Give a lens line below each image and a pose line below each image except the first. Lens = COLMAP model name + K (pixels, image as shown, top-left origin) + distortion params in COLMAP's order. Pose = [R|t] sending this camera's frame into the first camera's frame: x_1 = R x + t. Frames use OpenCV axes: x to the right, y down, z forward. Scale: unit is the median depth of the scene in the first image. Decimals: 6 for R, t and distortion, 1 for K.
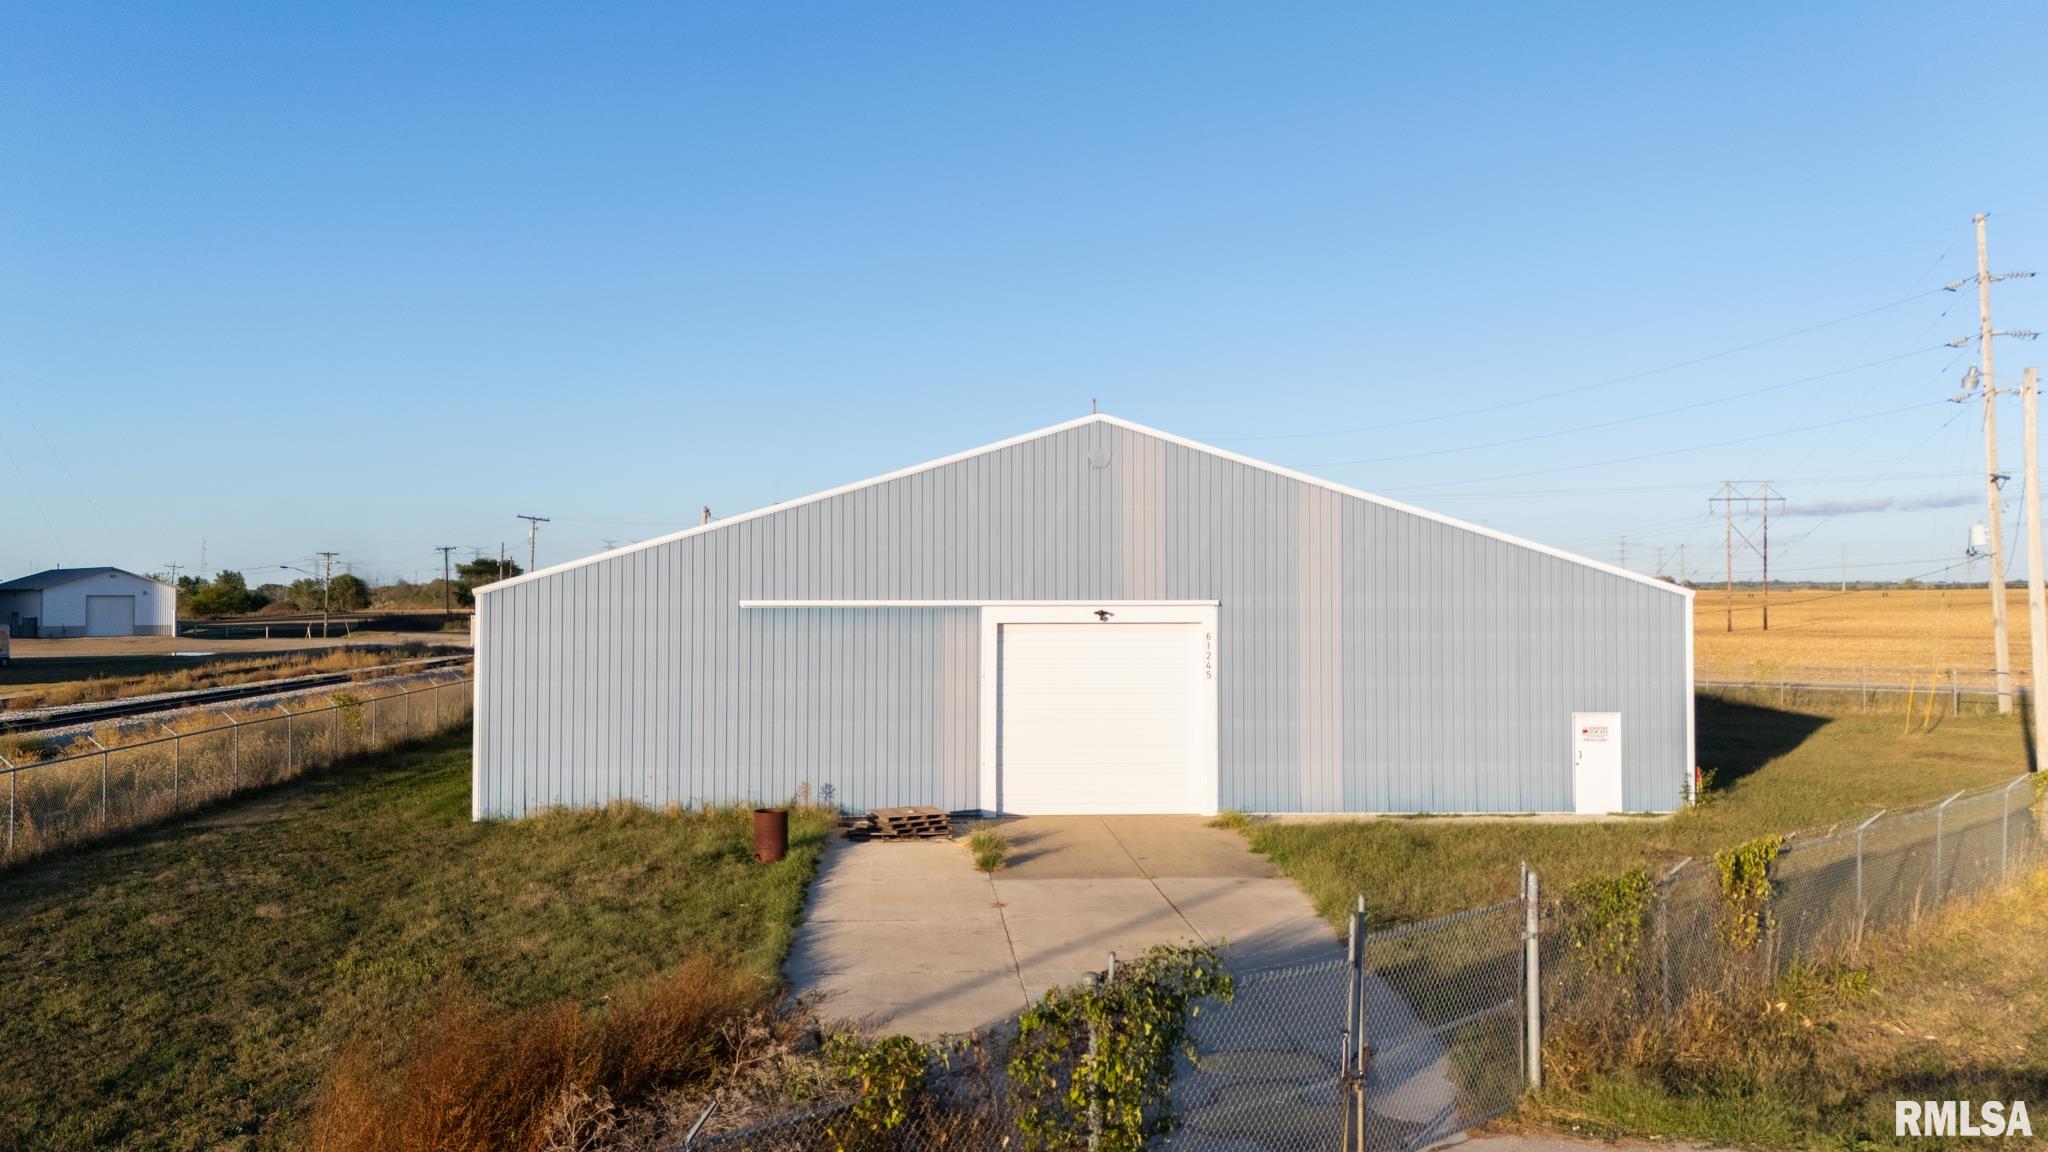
lens RADIAL K [[1520.0, 0, 1024.0], [0, 1520.0, 576.0], [0, 0, 1]] dist [0.082580, -0.080483]
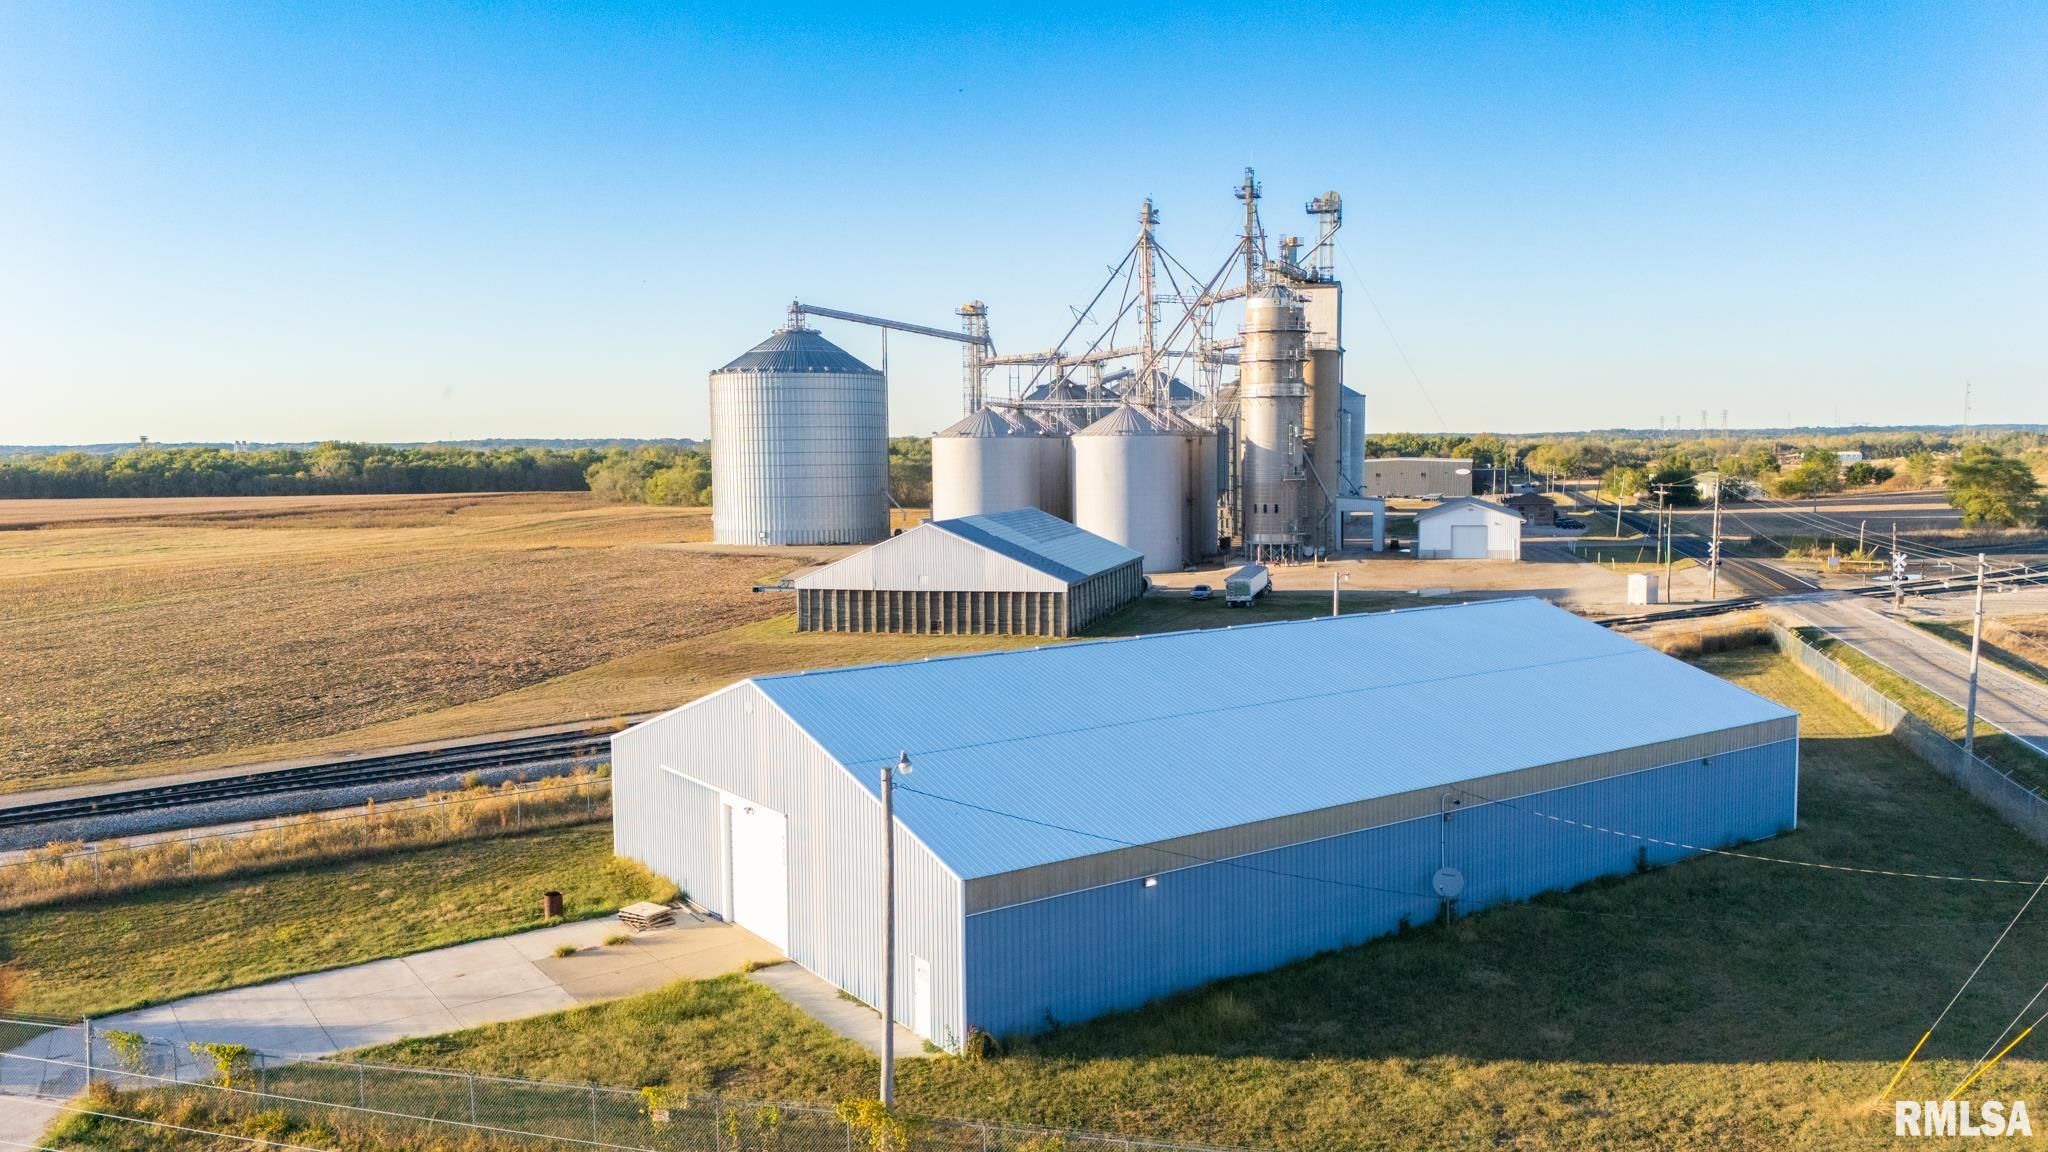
lens RADIAL K [[1556.1, 0, 1085.5], [0, 1556.1, 571.3], [0, 0, 1]] dist [0.136187, -0.199684]
pose [[0.525037, 0.064503, -0.848632, 1.555833], [0.021143, 0.995828, 0.088772, -0.346729], [0.850817, -0.064552, 0.521482, 0.477934]]
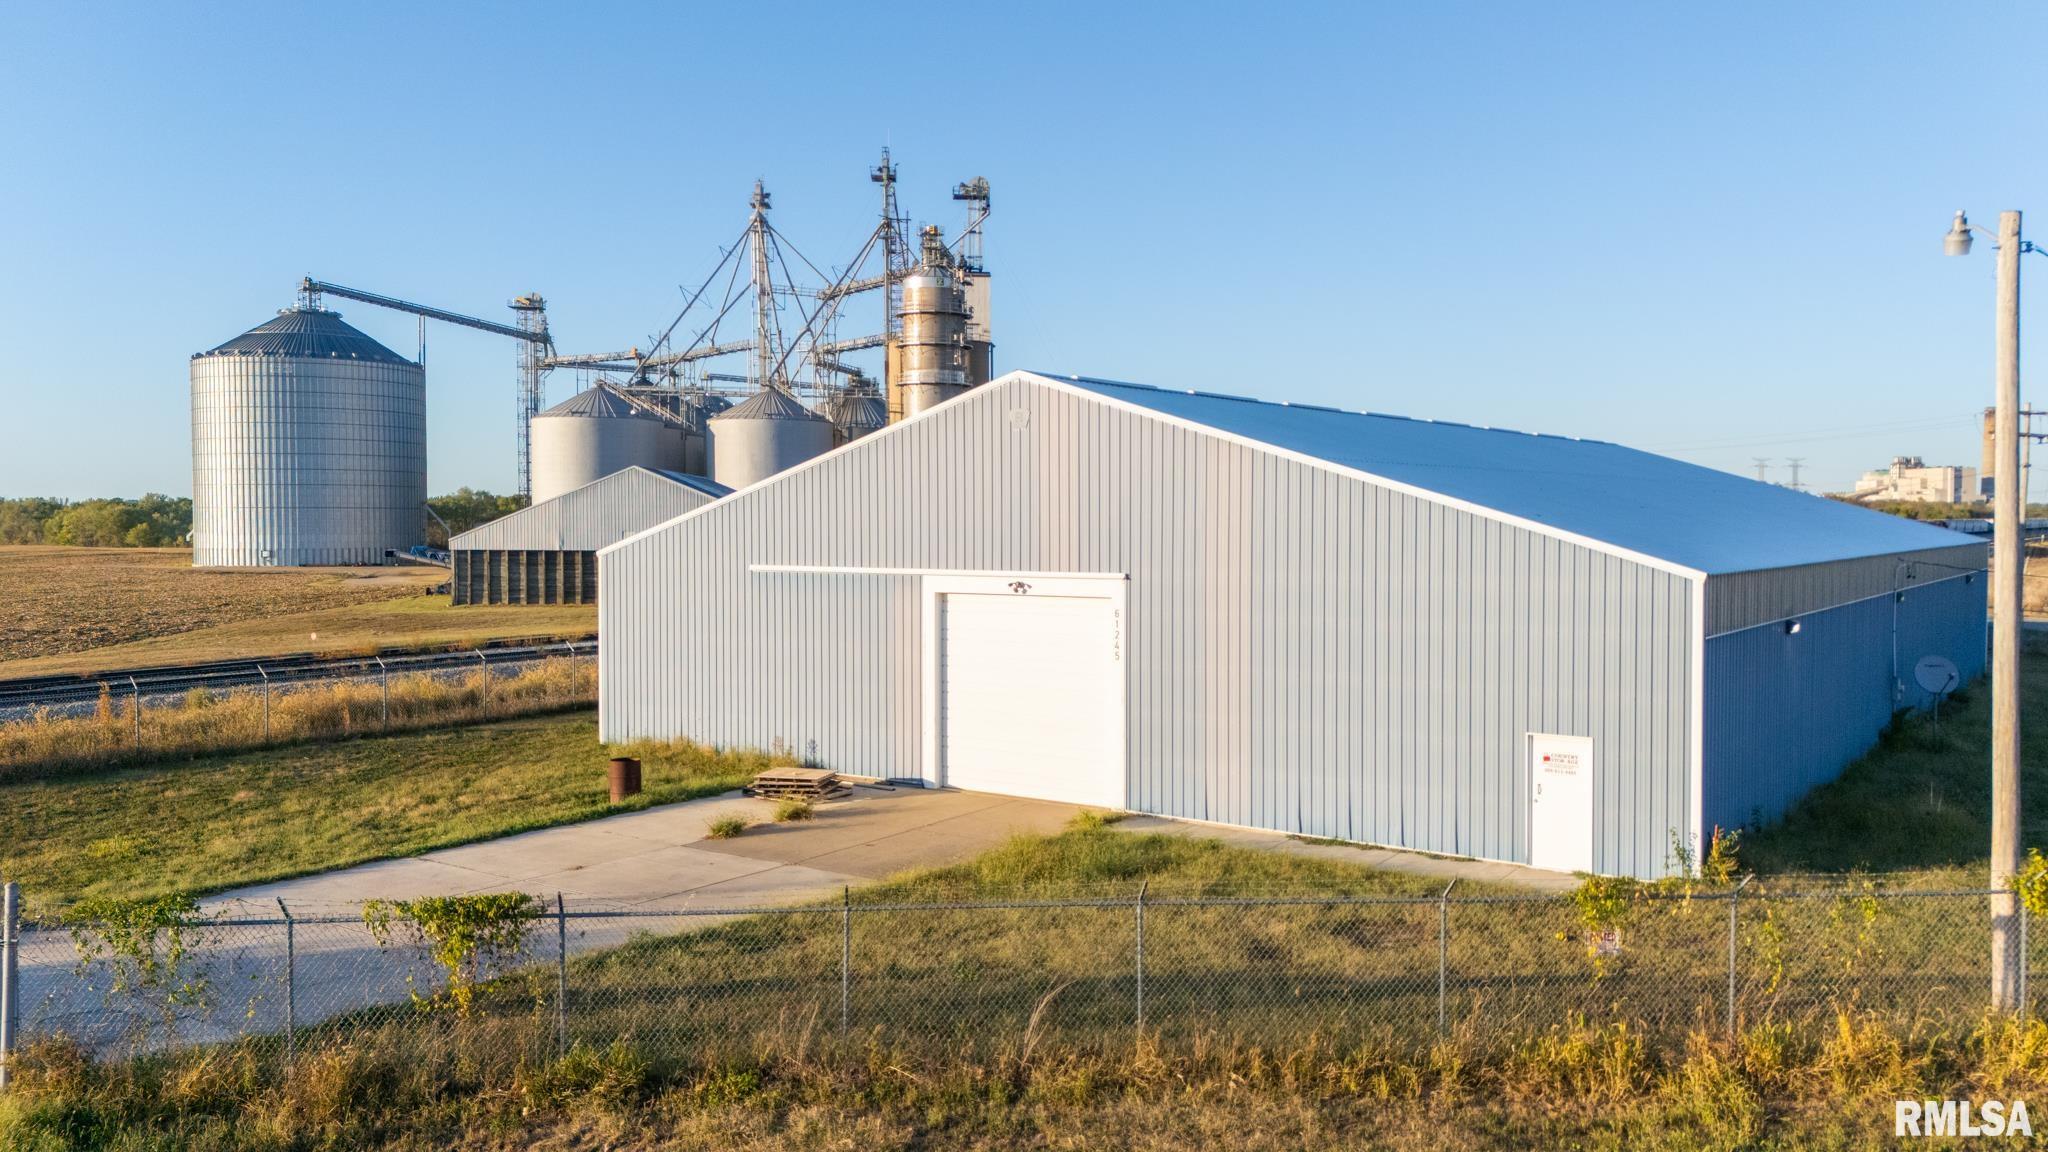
lens RADIAL K [[1556.1, 0, 1085.5], [0, 1556.1, 571.3], [0, 0, 1]] dist [0.136187, -0.199684]
pose [[0.773933, 0.020515, -0.632936, 0.695215], [0.009246, 0.999003, 0.043685, -0.025839], [0.633200, -0.039661, 0.772971, 0.279978]]
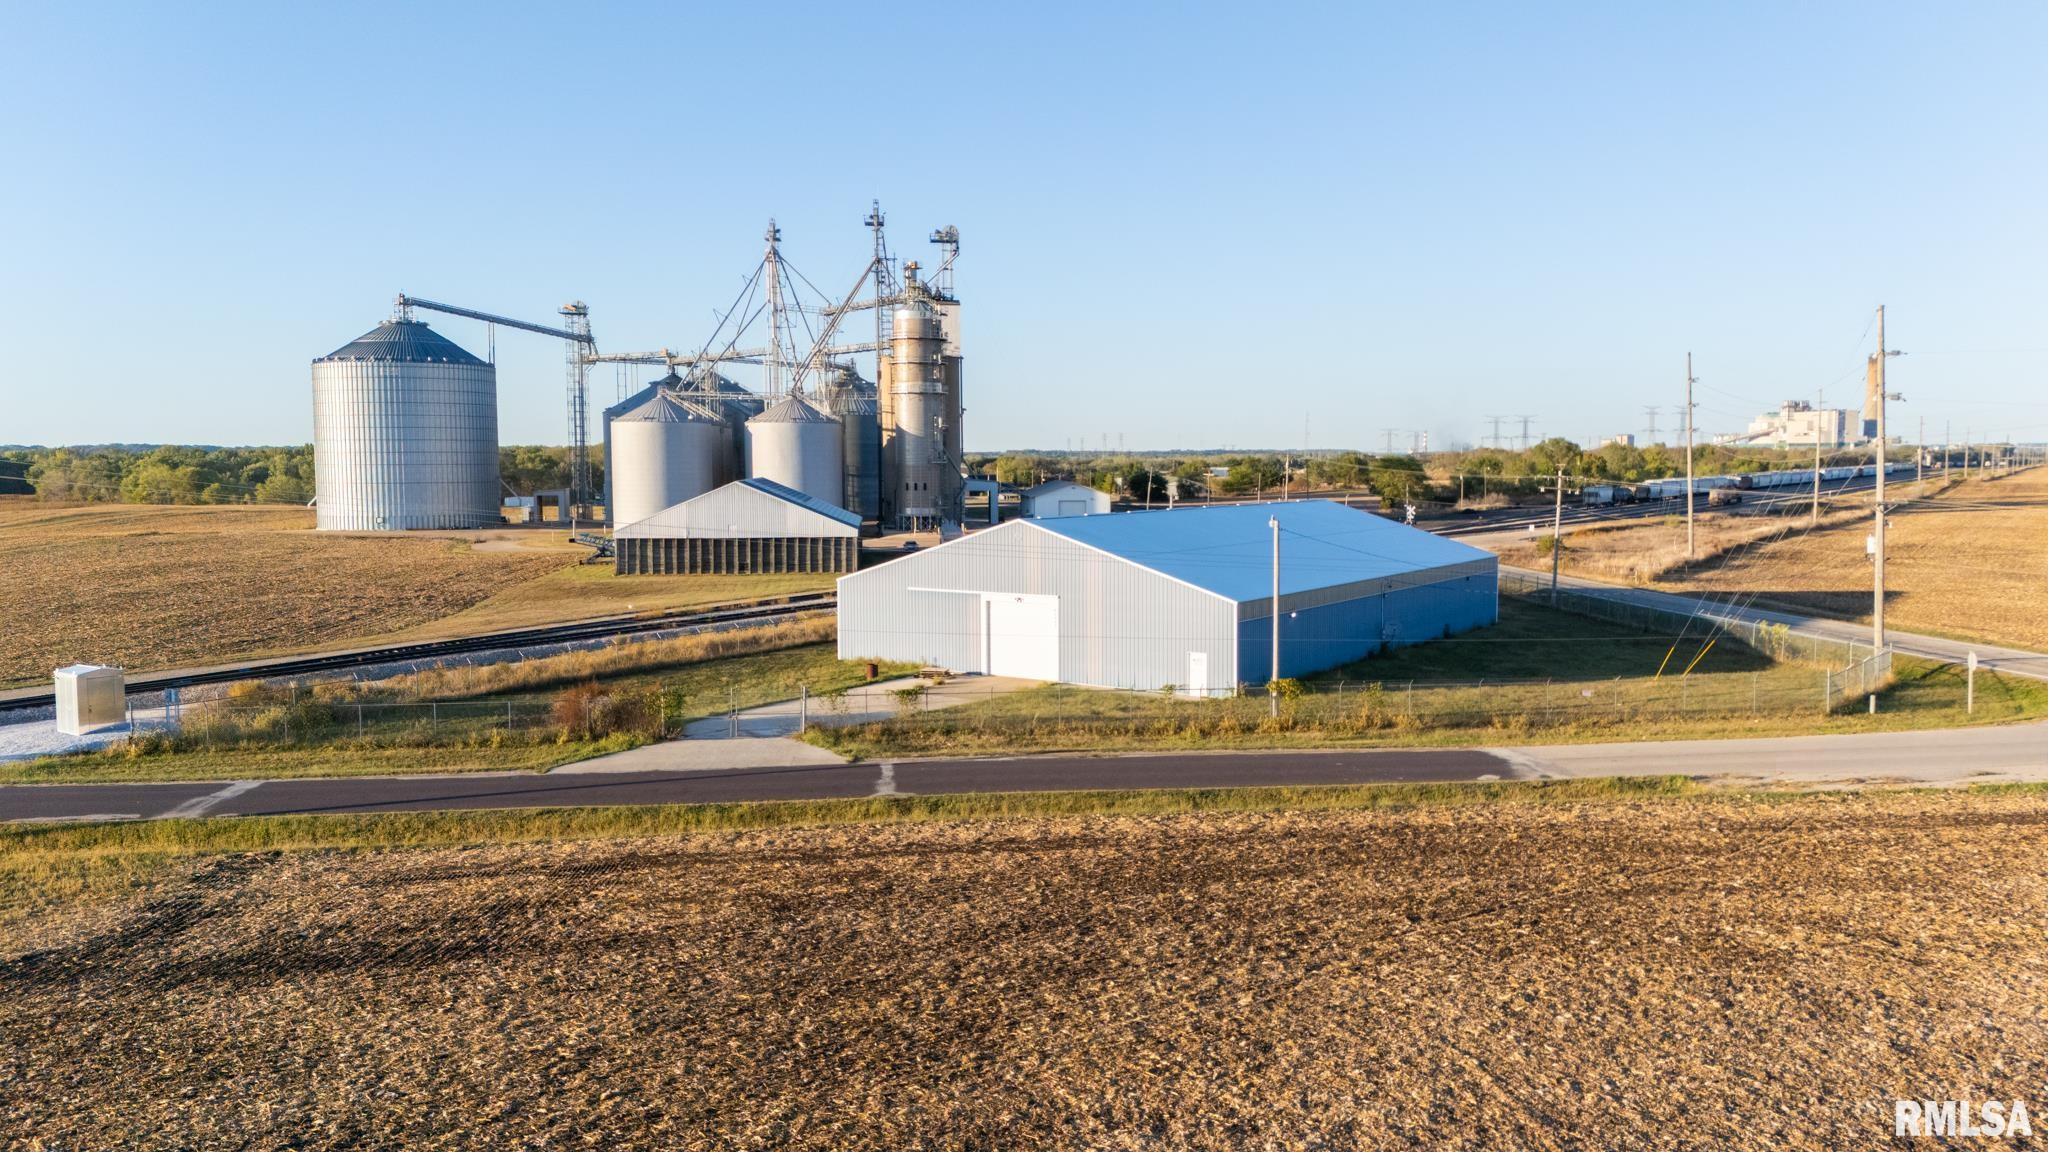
lens RADIAL K [[1499.6, 0, 1072.4], [0, 1499.6, 578.4], [0, 0, 1]] dist [0.137998, -0.209102]
pose [[0.790813, 0.047068, -0.610246, 1.639474], [0.010997, 0.995785, 0.091054, -0.235341], [0.611960, -0.078718, 0.786962, -0.901689]]
